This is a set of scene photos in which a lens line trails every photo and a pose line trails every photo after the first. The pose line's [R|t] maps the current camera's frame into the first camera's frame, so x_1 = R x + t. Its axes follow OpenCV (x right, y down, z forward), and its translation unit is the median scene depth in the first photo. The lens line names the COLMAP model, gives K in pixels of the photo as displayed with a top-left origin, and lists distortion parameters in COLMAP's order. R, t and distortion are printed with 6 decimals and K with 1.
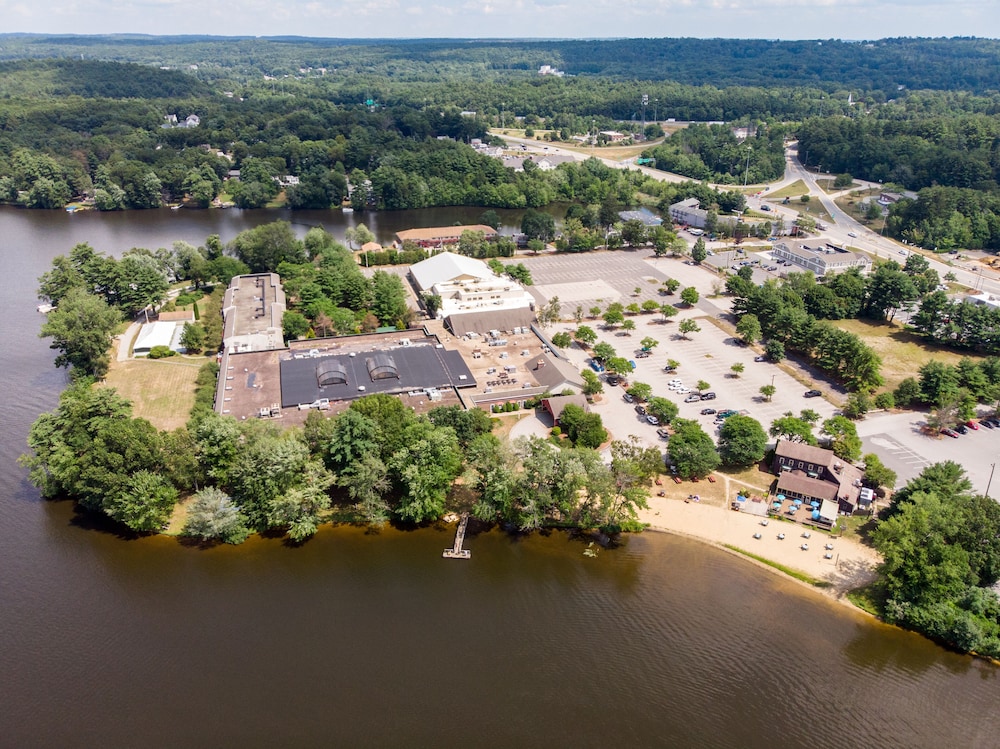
lens RADIAL K [[753.2, 0, 493.6], [0, 753.2, 372.2], [0, 0, 1]] dist [-0.010684, 0.011605]
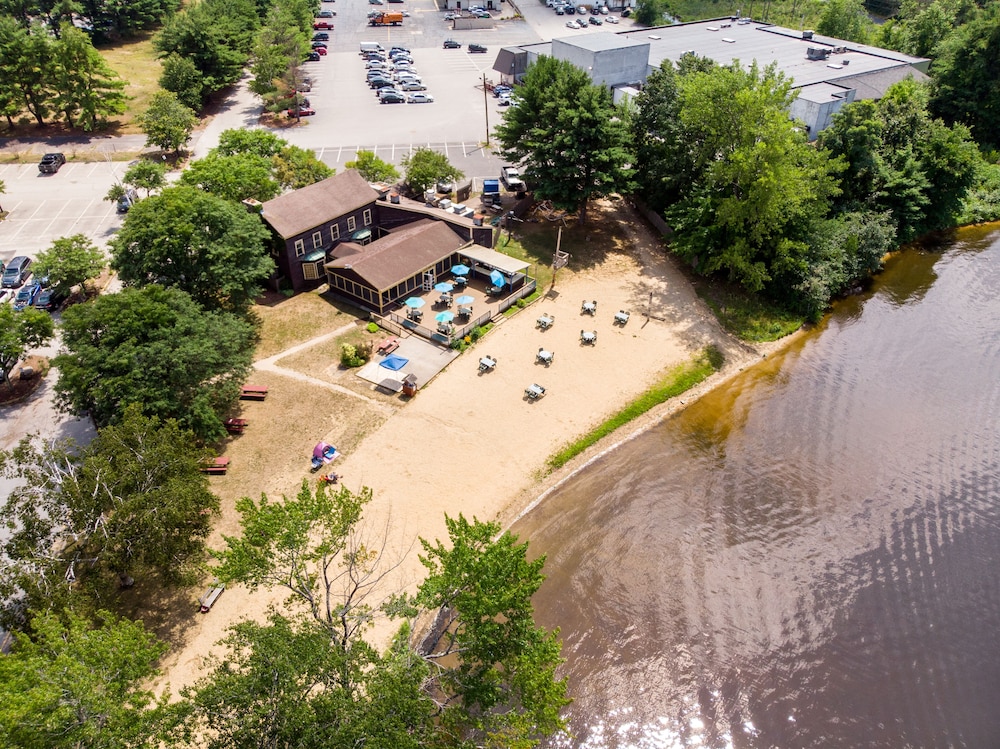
lens RADIAL K [[753.2, 0, 500.1], [0, 753.2, 373.1], [0, 0, 1]] dist [-0.010684, 0.011605]
pose [[0.145563, -0.567630, 0.810313, 0.054731], [0.403440, 0.781901, 0.475254, 0.028551], [-0.903354, 0.257733, 0.342820, 0.841126]]
